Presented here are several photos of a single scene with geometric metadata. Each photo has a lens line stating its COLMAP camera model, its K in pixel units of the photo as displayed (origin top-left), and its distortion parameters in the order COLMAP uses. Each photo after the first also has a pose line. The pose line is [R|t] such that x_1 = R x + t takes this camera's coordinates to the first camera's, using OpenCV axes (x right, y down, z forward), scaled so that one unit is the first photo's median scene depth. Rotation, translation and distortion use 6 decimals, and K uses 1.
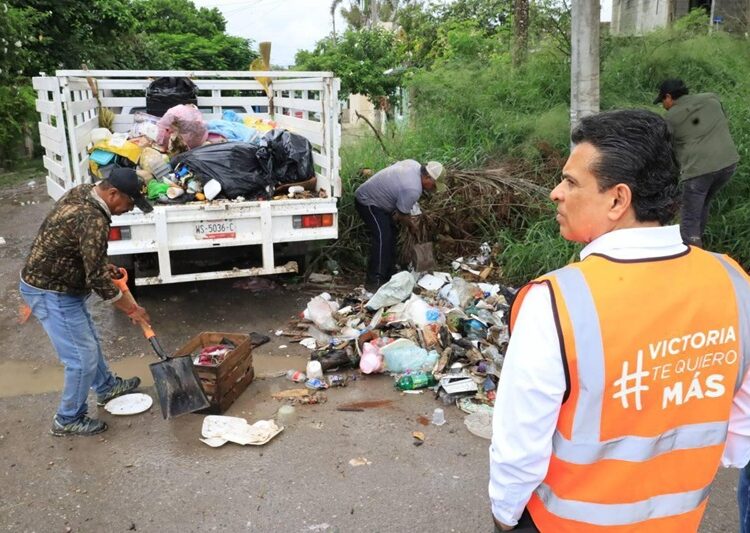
lens RADIAL K [[602.1, 0, 376.8], [0, 602.1, 270.5], [0, 0, 1]] dist [-0.003933, -0.028276]
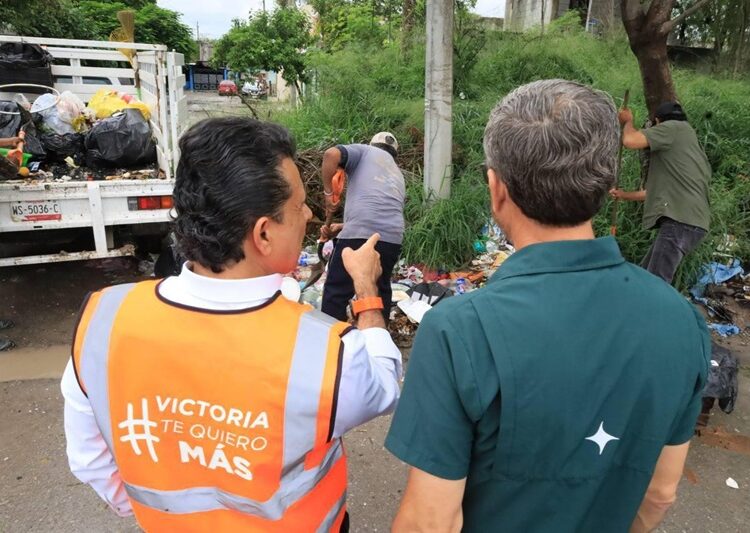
lens RADIAL K [[526.0, 0, 372.6], [0, 526.0, 264.3], [0, 0, 1]] dist [-0.019166, -0.001589]
pose [[0.992306, 0.014014, 0.123011, 0.131356], [-0.021774, 0.997841, 0.061969, -0.040570], [-0.121877, -0.064170, 0.990469, 0.111946]]
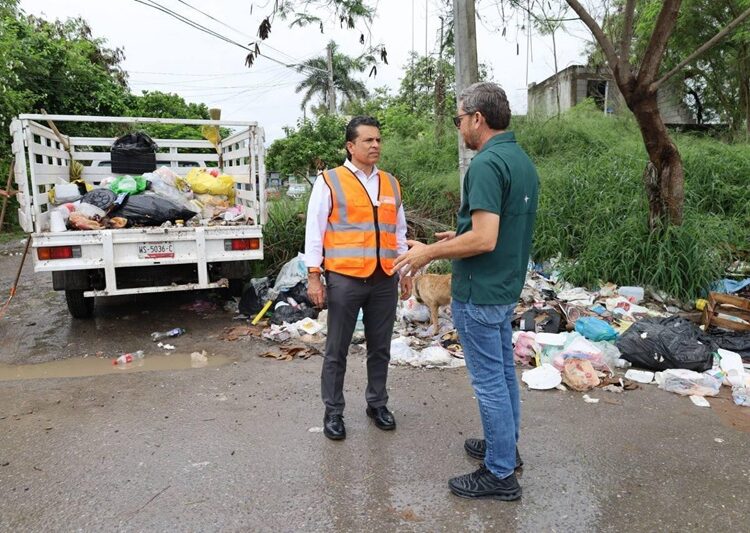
lens RADIAL K [[526.0, 0, 377.1], [0, 526.0, 270.2], [0, 0, 1]] dist [-0.019166, -0.001589]
pose [[0.998392, -0.011561, 0.055499, 0.093624], [0.017827, 0.993347, -0.113774, 0.083429], [-0.053815, 0.114580, 0.991955, -0.036436]]
